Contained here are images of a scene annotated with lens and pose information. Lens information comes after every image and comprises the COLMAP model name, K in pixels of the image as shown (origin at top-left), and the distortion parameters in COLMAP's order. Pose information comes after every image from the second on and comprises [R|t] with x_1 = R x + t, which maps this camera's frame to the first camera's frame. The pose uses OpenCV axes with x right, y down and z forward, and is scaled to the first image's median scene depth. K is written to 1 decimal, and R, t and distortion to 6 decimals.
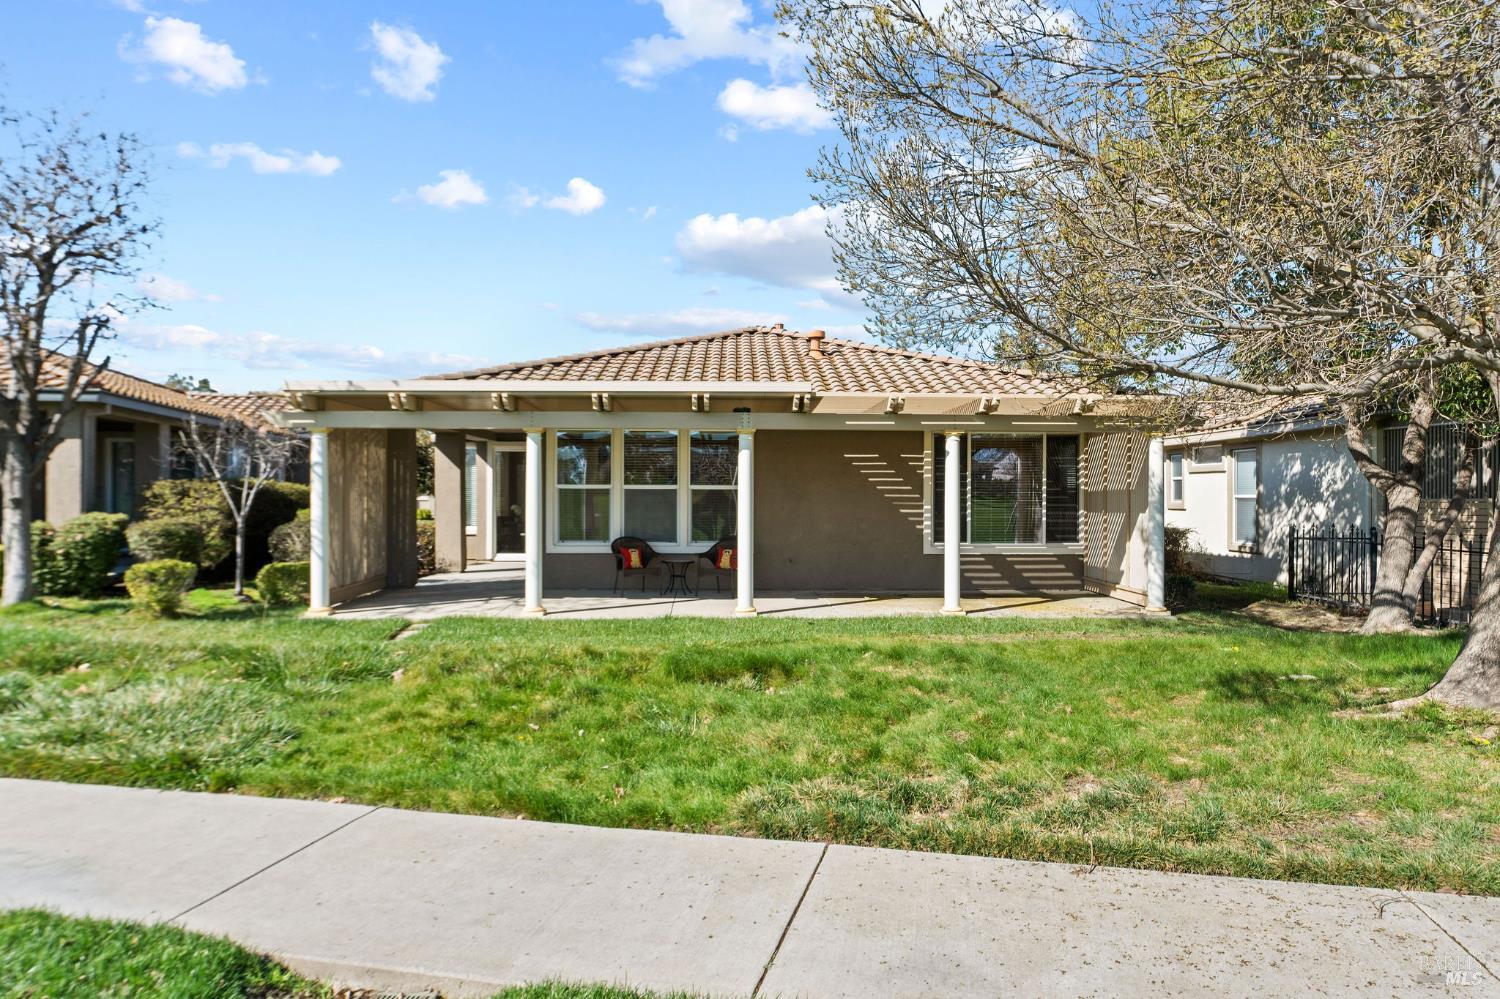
lens RADIAL K [[975.9, 0, 748.2], [0, 975.9, 499.7], [0, 0, 1]] dist [-0.000651, -0.000096]
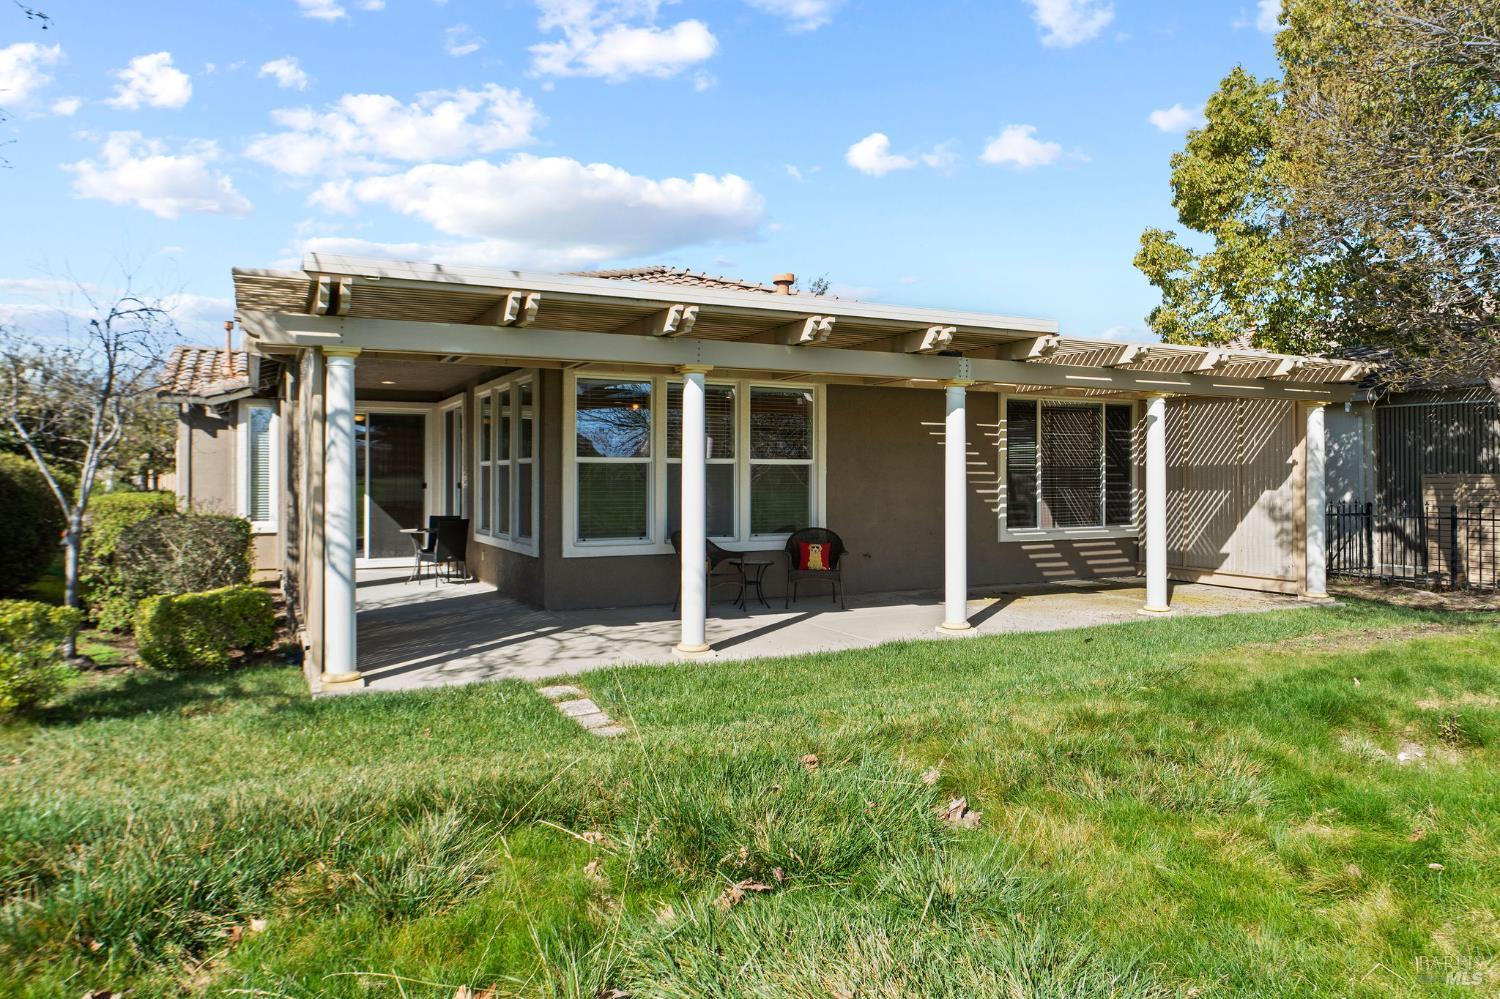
lens RADIAL K [[975.9, 0, 751.0], [0, 975.9, 495.3], [0, 0, 1]] dist [-0.000651, -0.000096]
pose [[0.915741, -0.011028, 0.401618, -0.356036], [0.005538, 0.999875, 0.014827, 0.001368], [-0.401732, -0.011353, 0.915687, 0.319107]]
